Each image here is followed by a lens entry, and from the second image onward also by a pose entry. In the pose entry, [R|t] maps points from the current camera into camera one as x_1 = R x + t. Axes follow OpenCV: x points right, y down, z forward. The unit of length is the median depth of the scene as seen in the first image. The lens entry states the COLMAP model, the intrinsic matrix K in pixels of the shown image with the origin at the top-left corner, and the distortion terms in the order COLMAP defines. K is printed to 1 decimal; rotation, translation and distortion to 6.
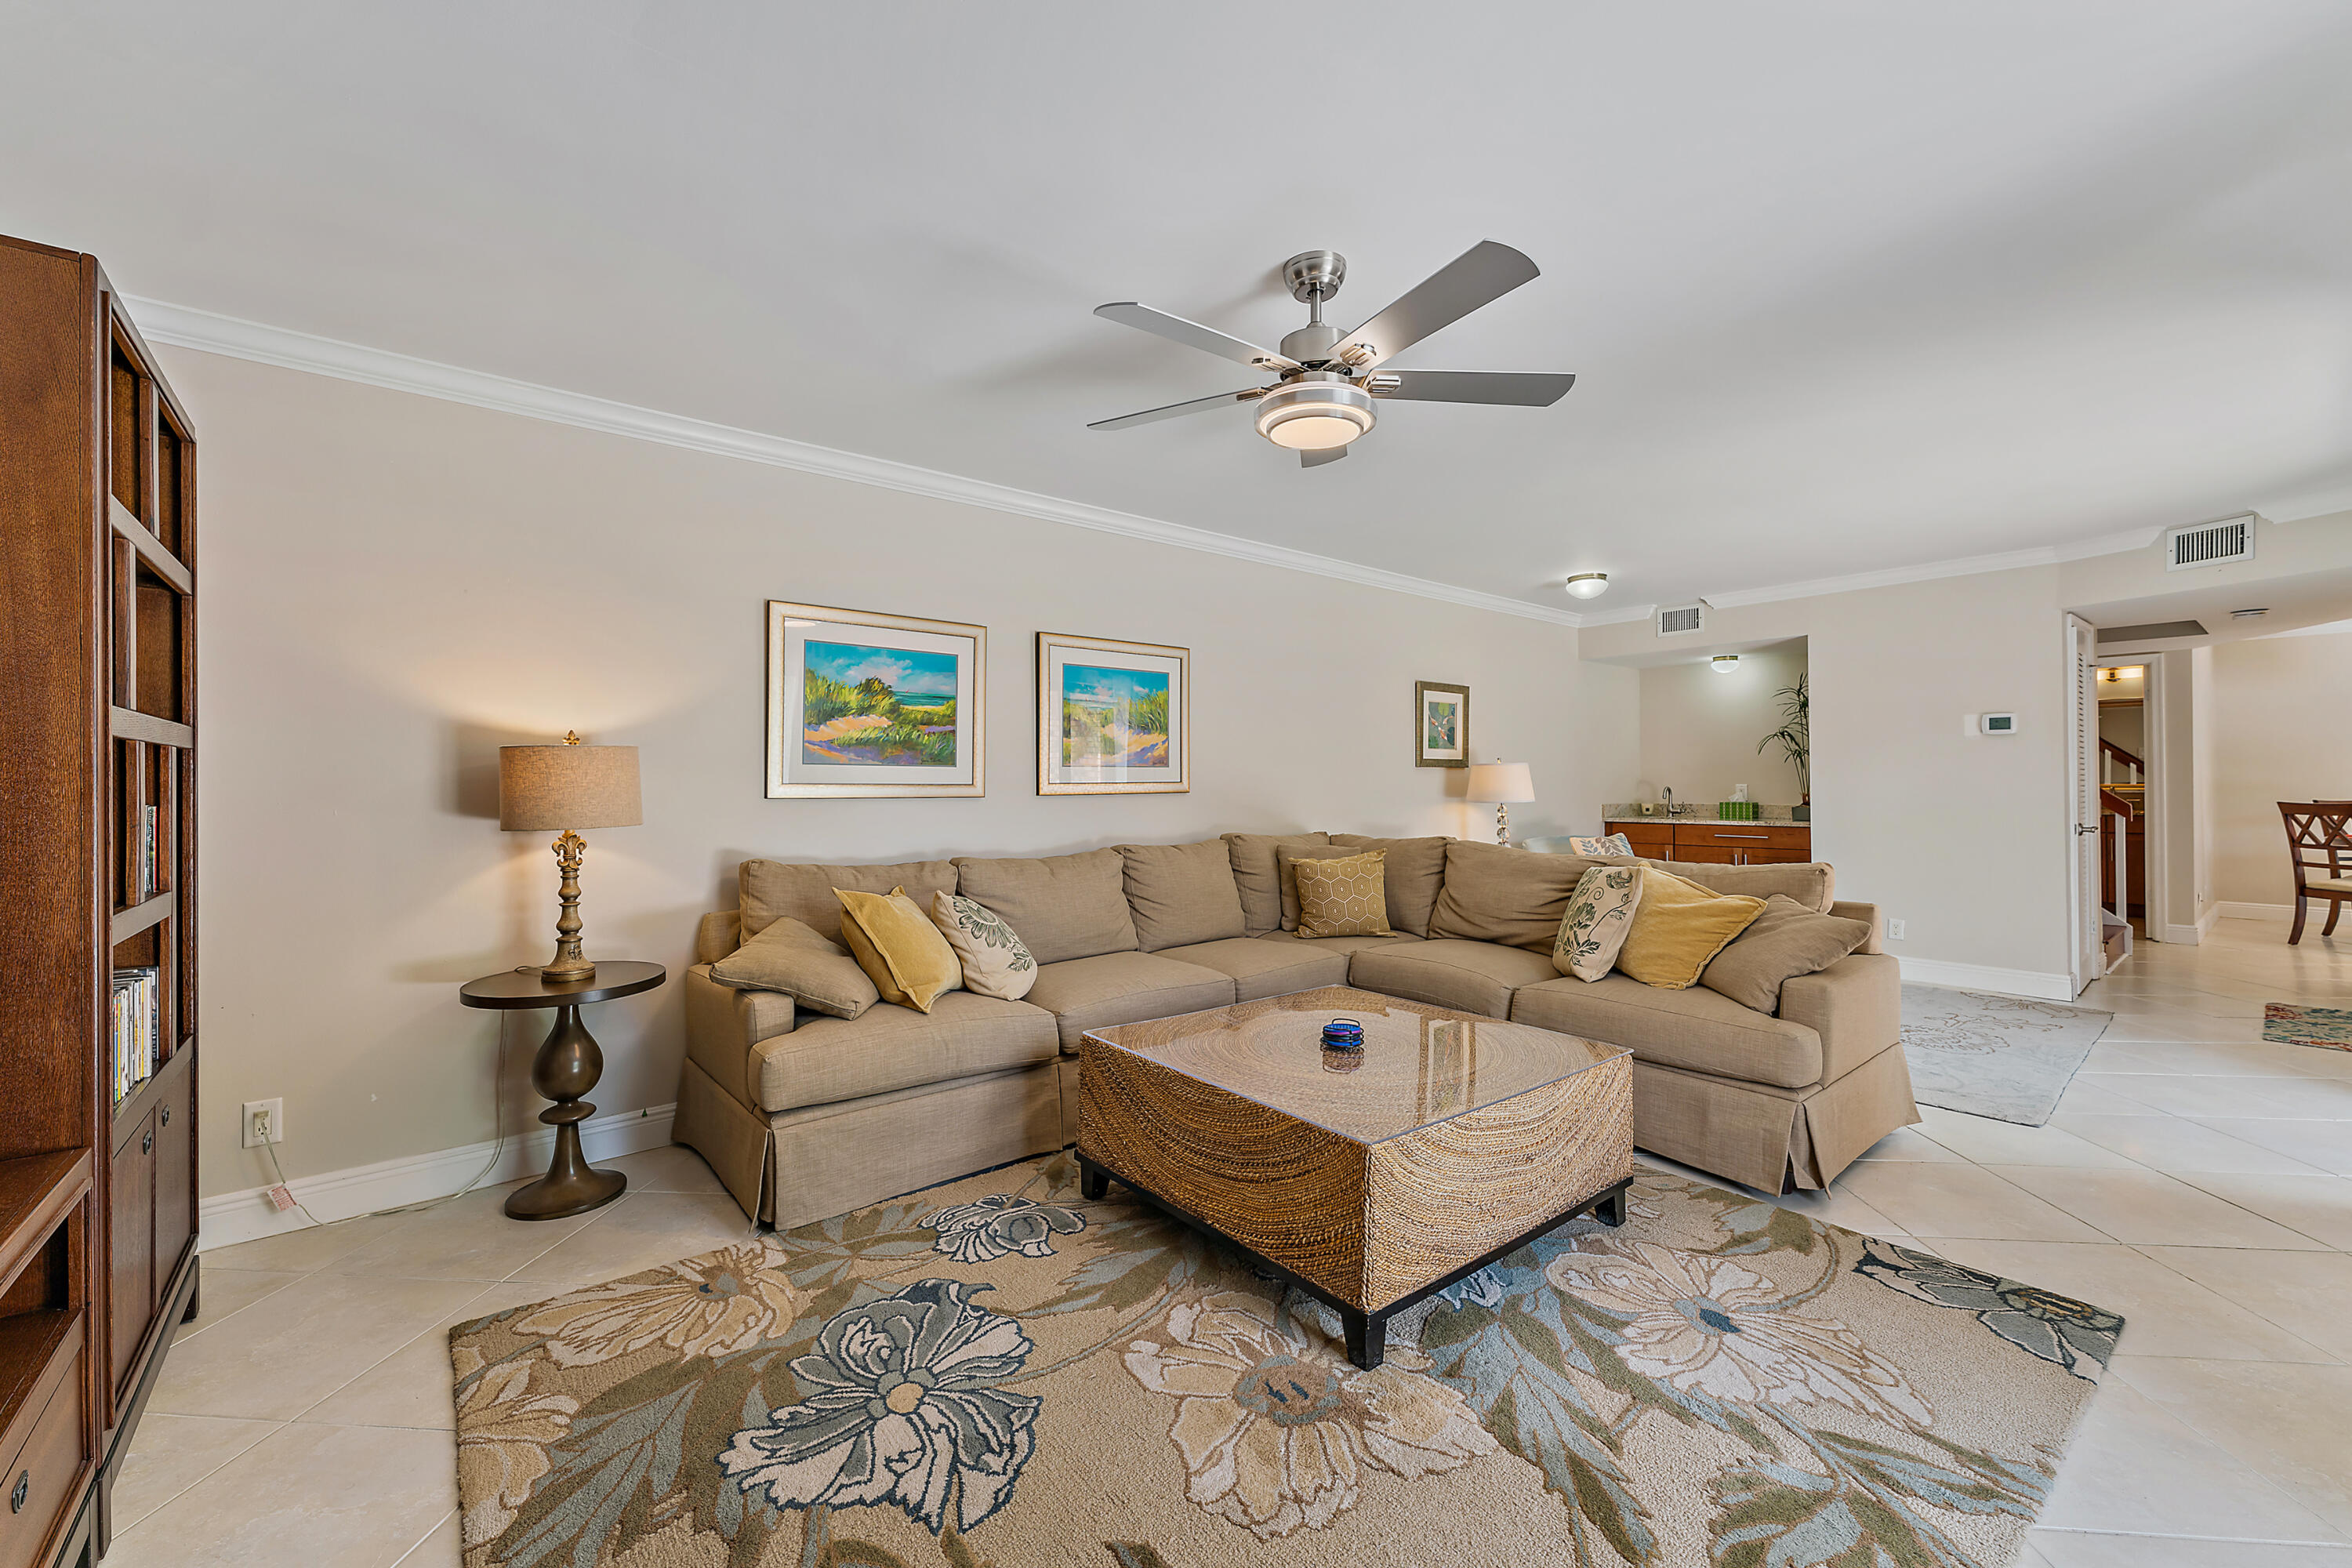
lens RADIAL K [[947.0, 0, 1174.6], [0, 947.0, 774.5], [0, 0, 1]] dist [0.000809, 0.000225]
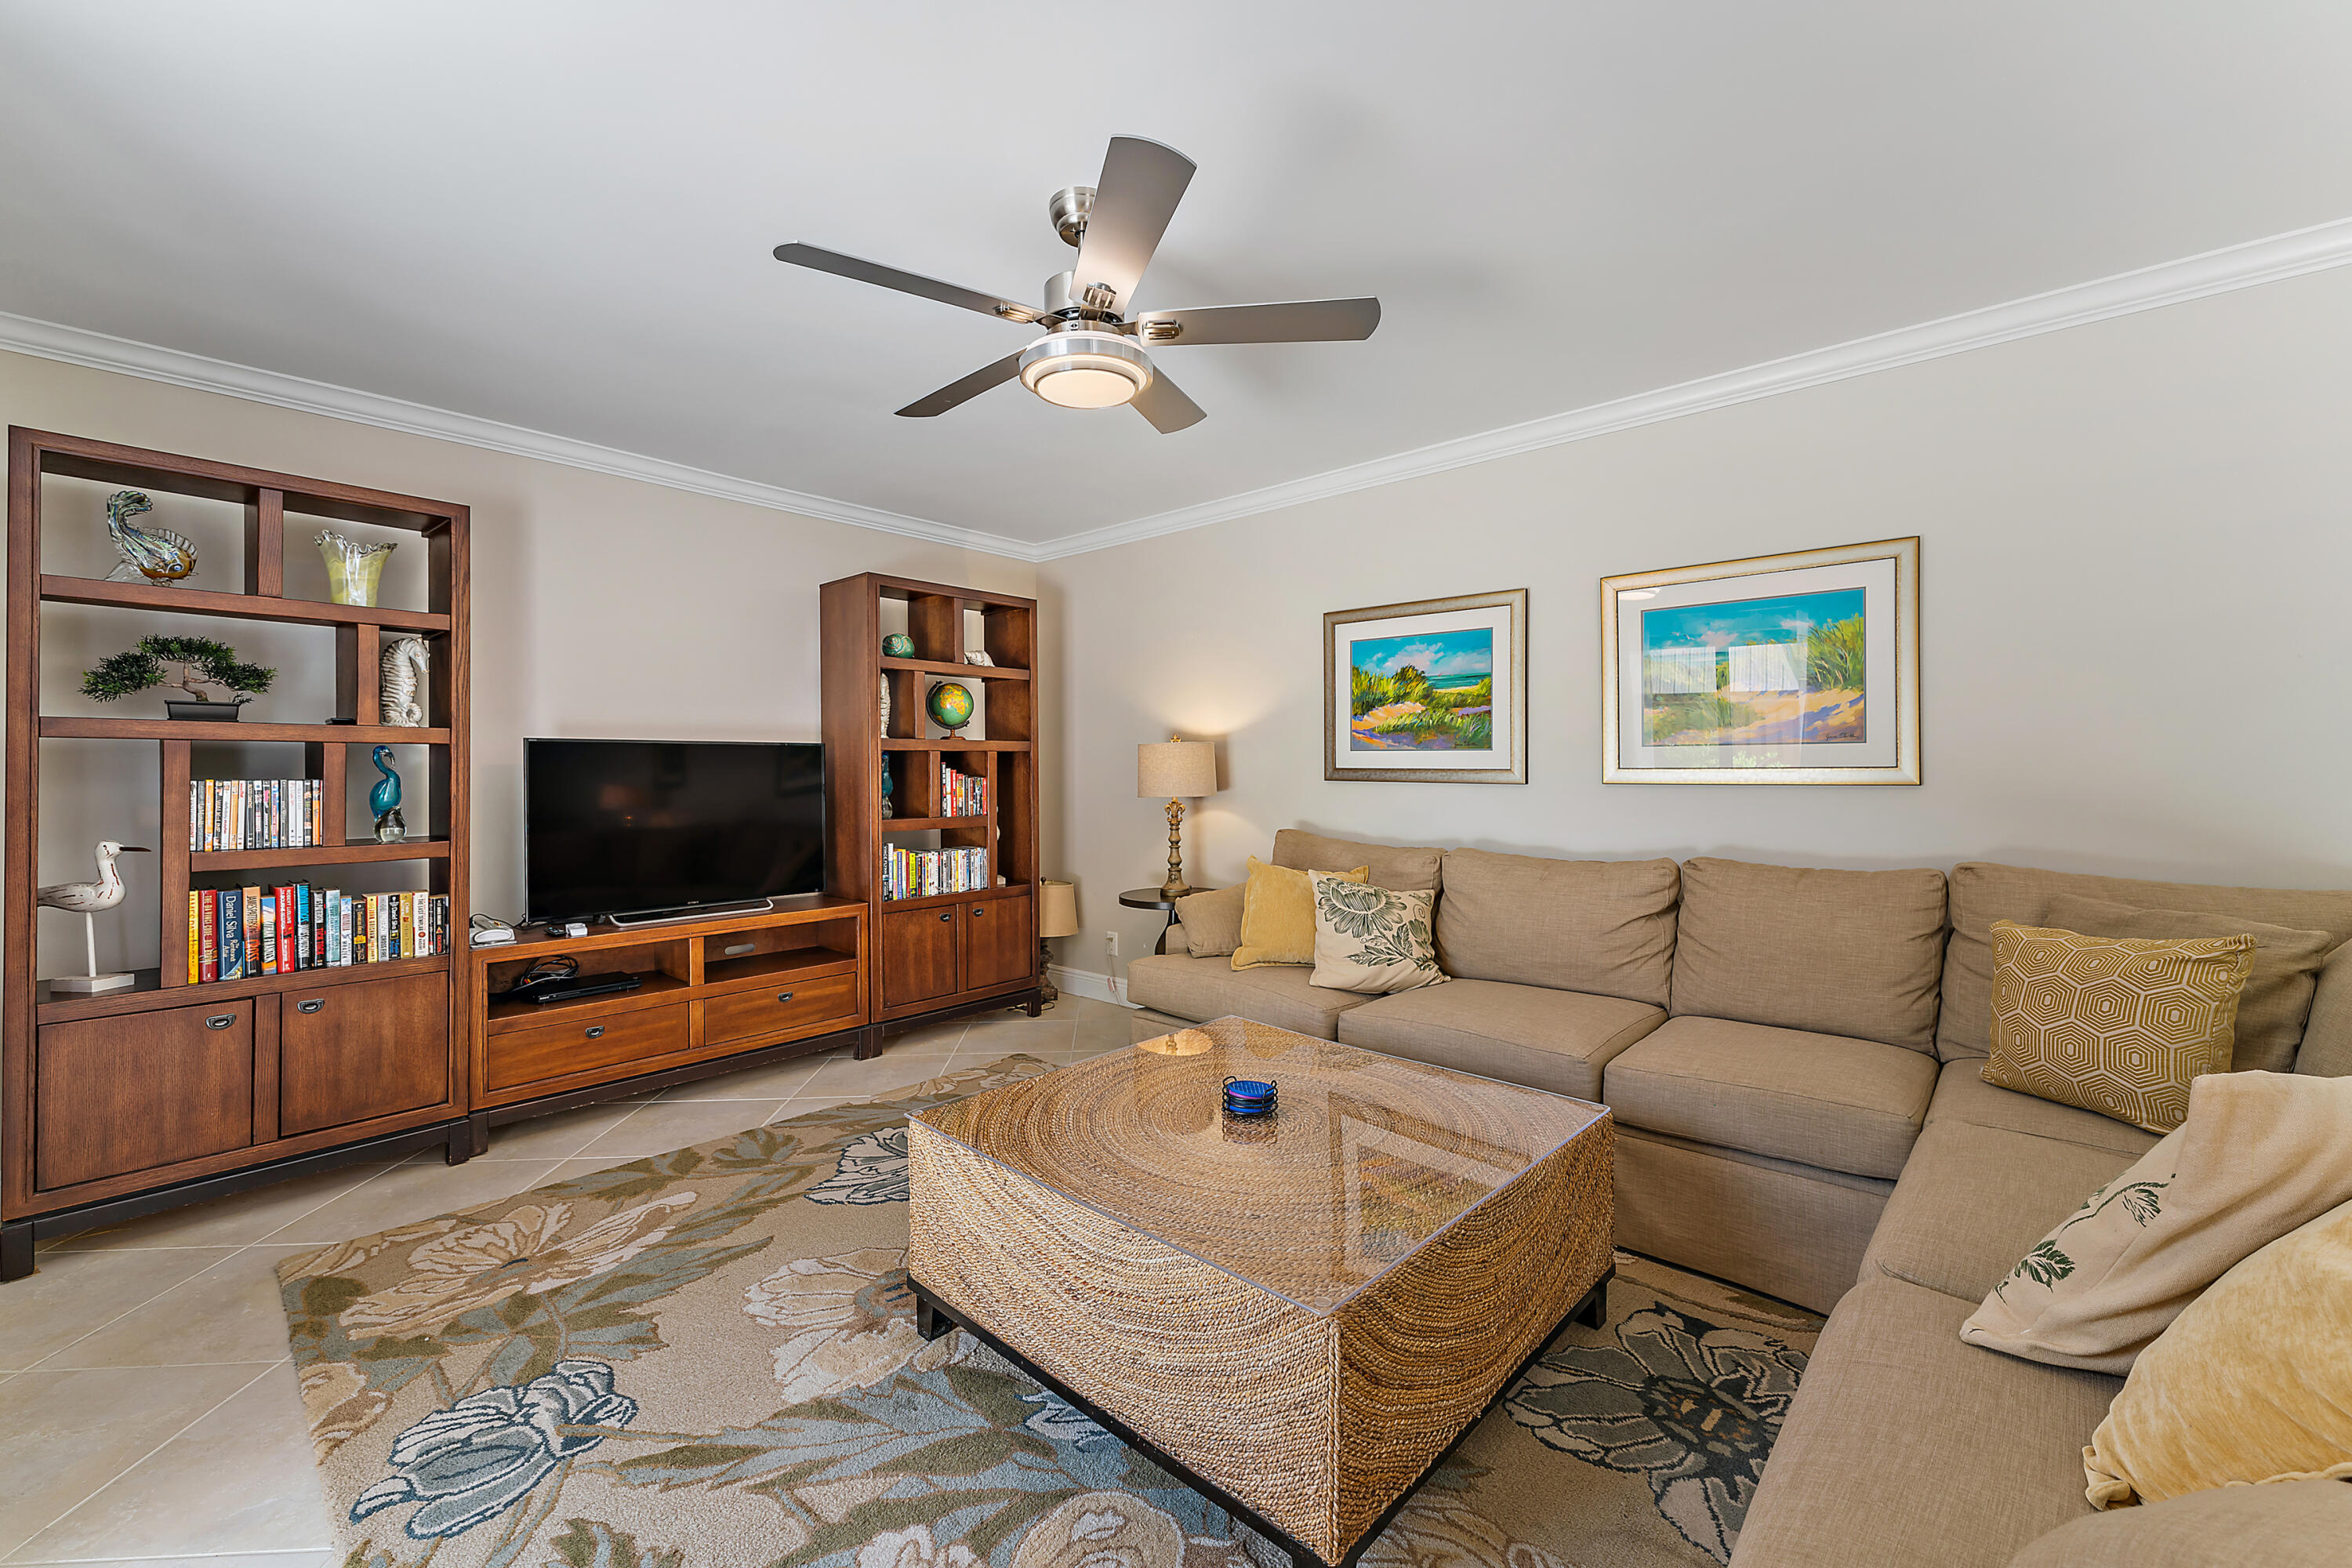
lens RADIAL K [[947.0, 0, 1163.4], [0, 947.0, 773.6], [0, 0, 1]] dist [0.000809, 0.000225]
pose [[0.143243, 0.009252, -0.989644, 0.531607], [0.009820, 0.999894, 0.010770, 0.001121], [0.989639, -0.011261, 0.143137, 0.469423]]
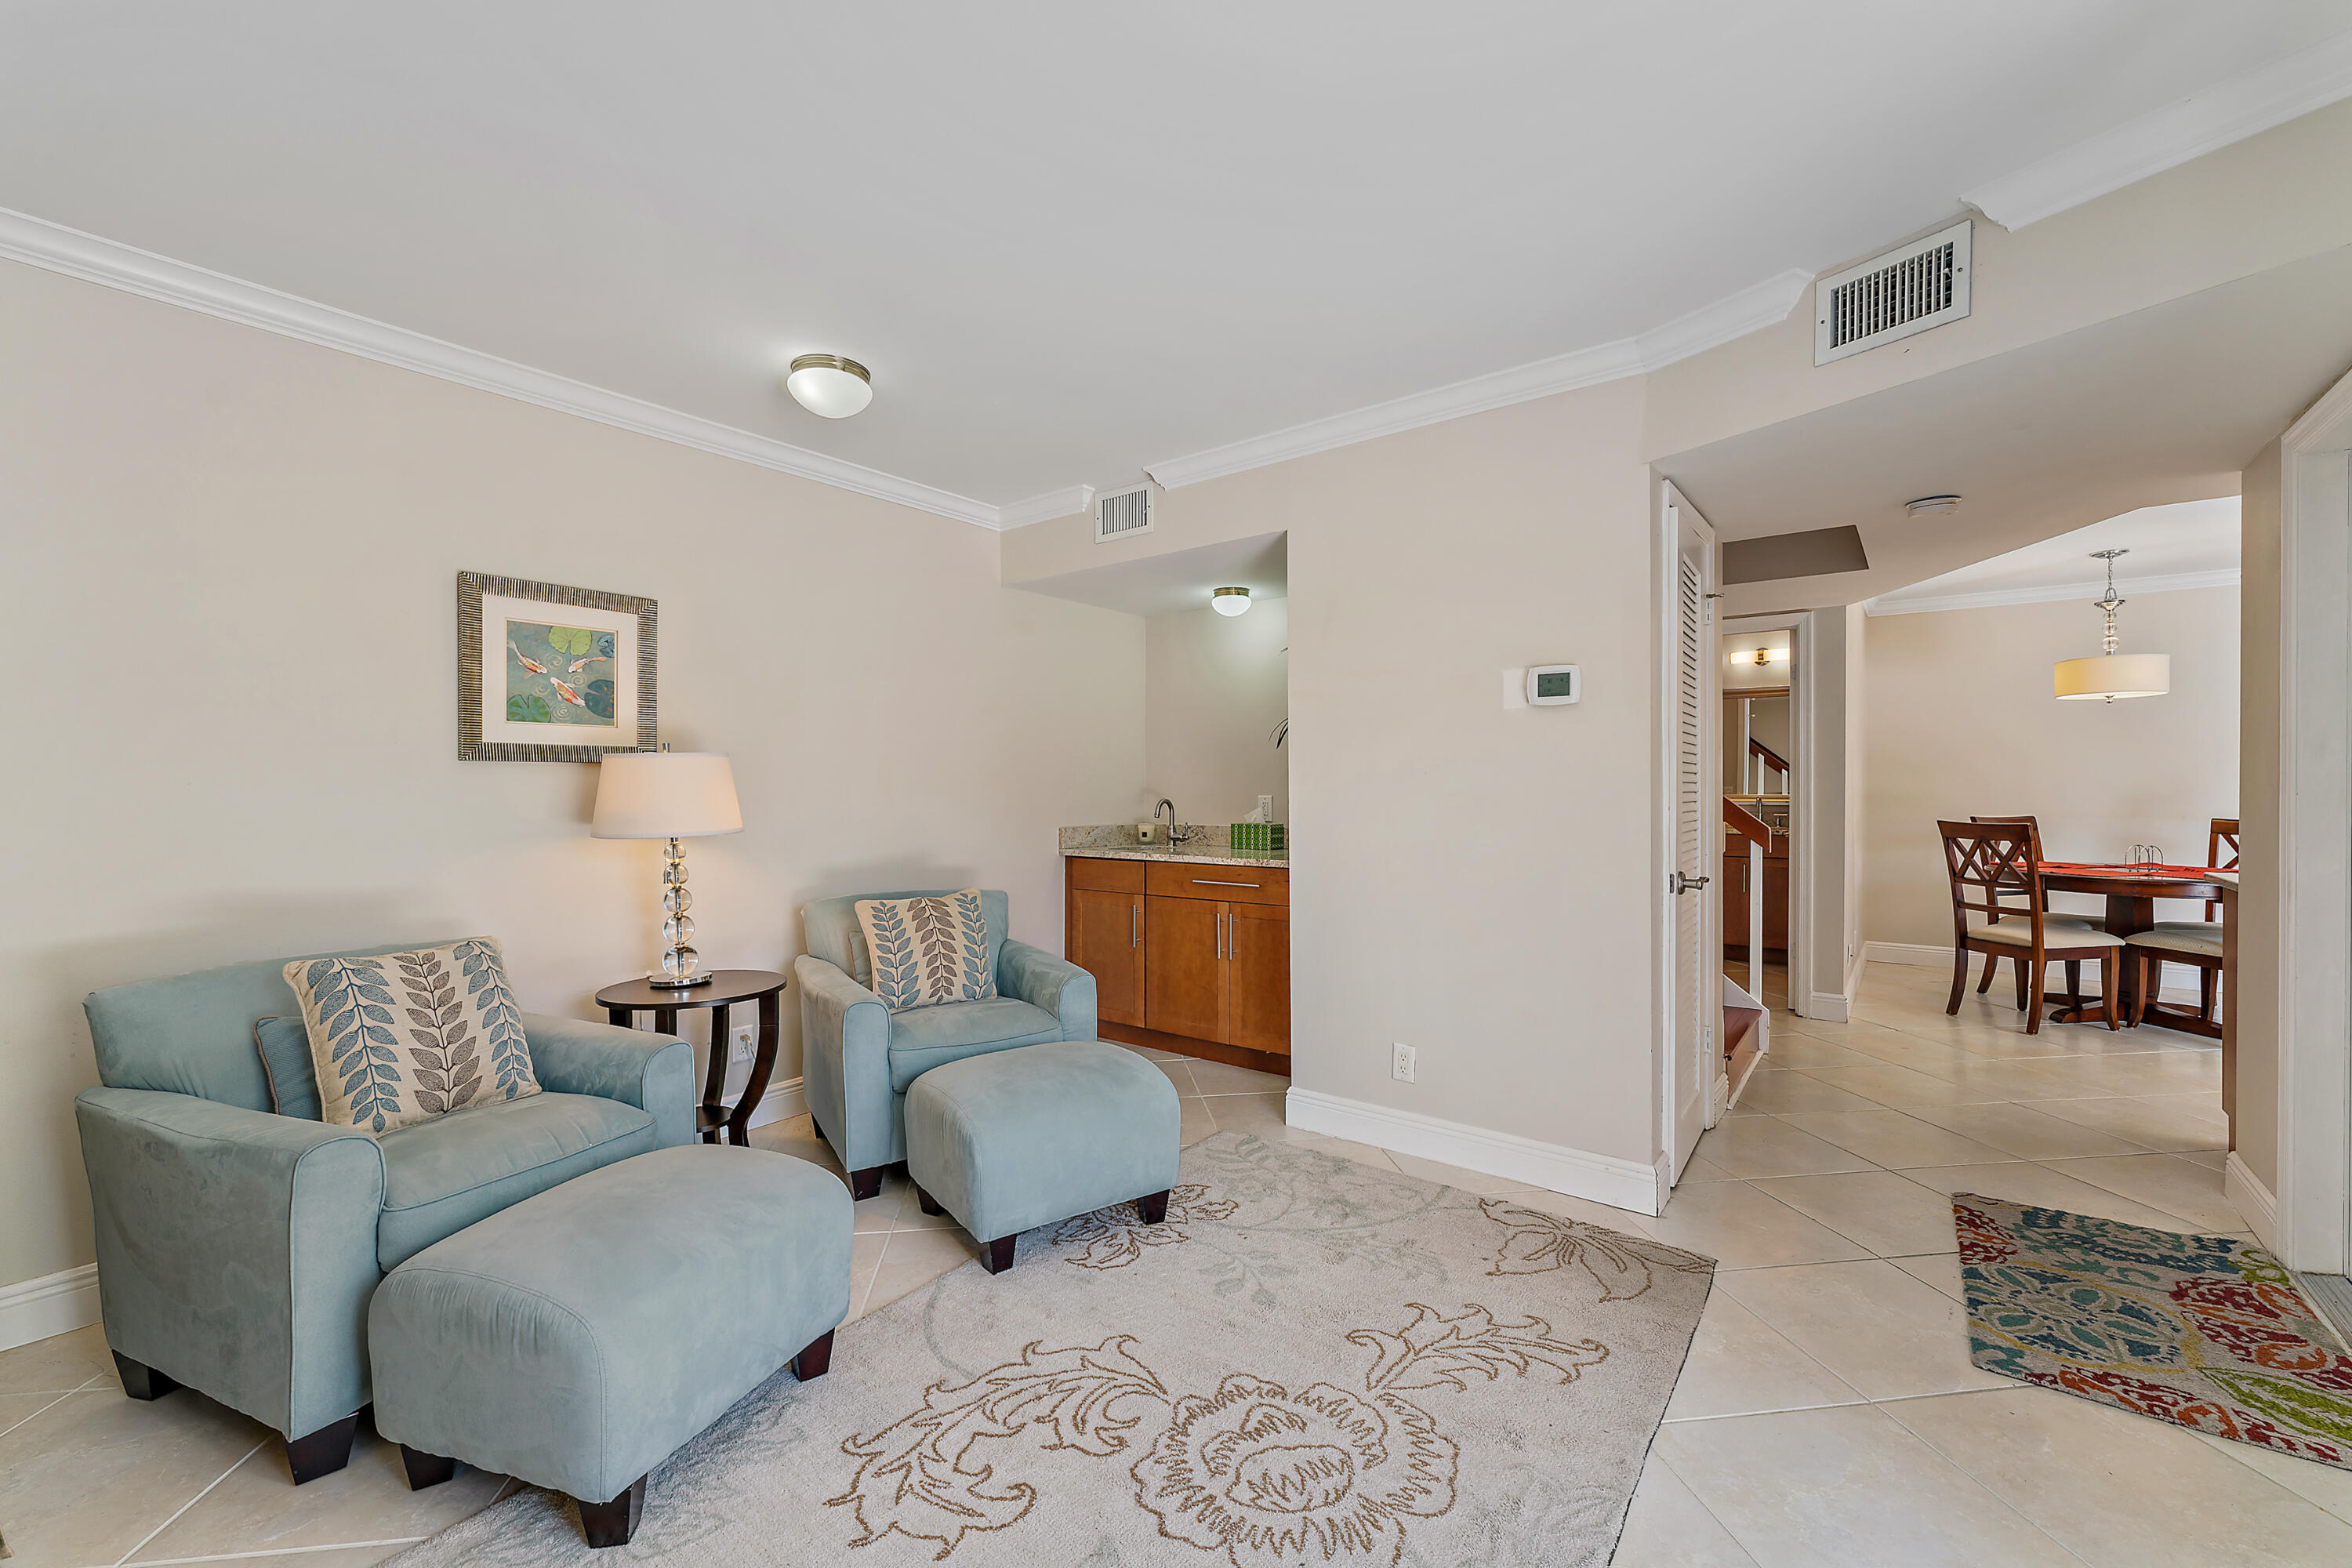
lens RADIAL K [[947.0, 0, 1210.4], [0, 947.0, 788.2], [0, 0, 1]] dist [0.000809, 0.000225]
pose [[0.971308, 0.001484, 0.237820, 0.615343], [-0.003931, 0.999944, 0.009815, -0.000899], [-0.237793, -0.010469, 0.971260, 0.585699]]
